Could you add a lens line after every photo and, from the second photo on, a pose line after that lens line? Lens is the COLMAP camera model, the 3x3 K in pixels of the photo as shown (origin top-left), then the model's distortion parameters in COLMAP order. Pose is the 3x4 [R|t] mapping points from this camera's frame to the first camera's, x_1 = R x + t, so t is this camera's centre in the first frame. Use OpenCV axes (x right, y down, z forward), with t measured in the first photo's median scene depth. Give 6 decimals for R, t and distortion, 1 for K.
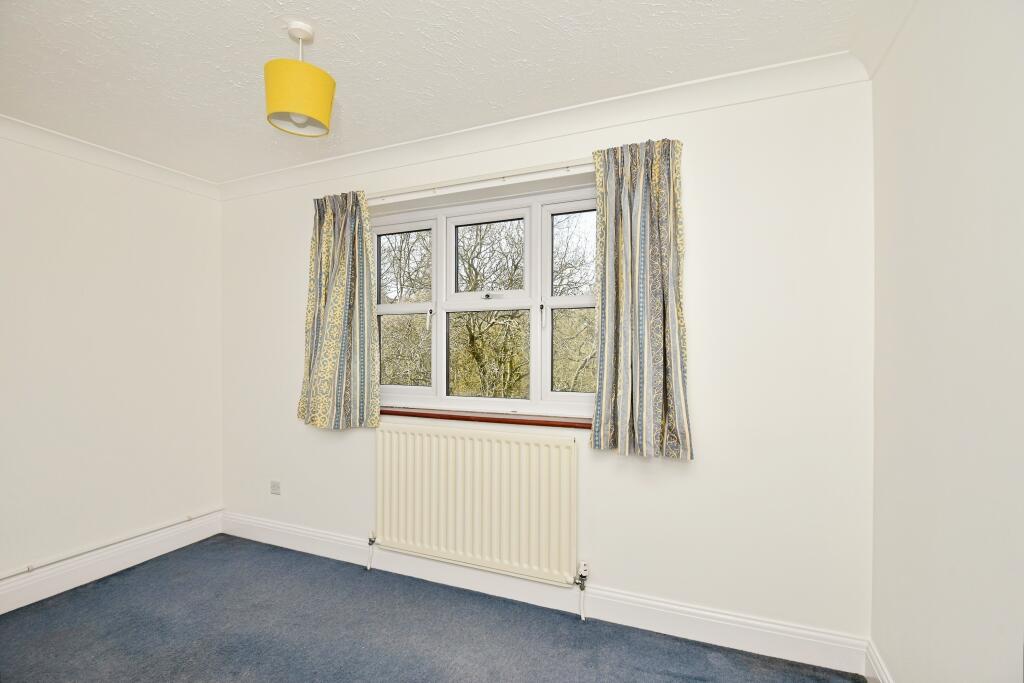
lens RADIAL K [[482.1, 0, 516.8], [0, 482.1, 347.7], [0, 0, 1]] dist [-0.002515, -0.000583]
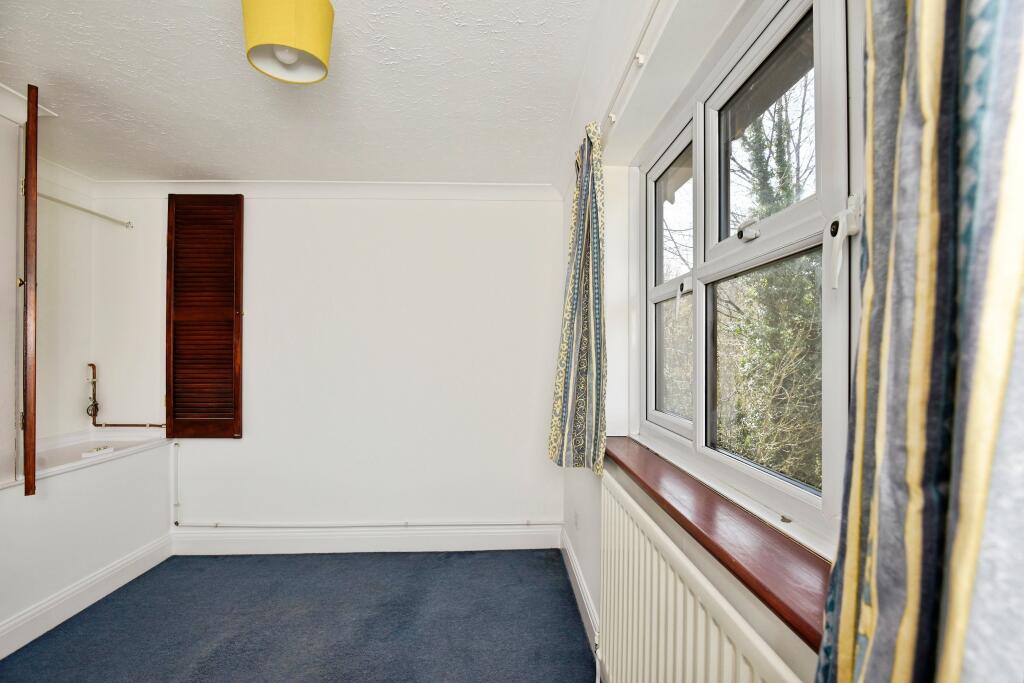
lens RADIAL K [[482.1, 0, 516.8], [0, 482.1, 347.7], [0, 0, 1]] dist [-0.002515, -0.000583]
pose [[0.436564, -0.007515, -0.899642, 0.255536], [-0.003766, 0.999941, -0.010180, -0.001413], [0.899665, 0.007832, 0.436510, 0.630886]]
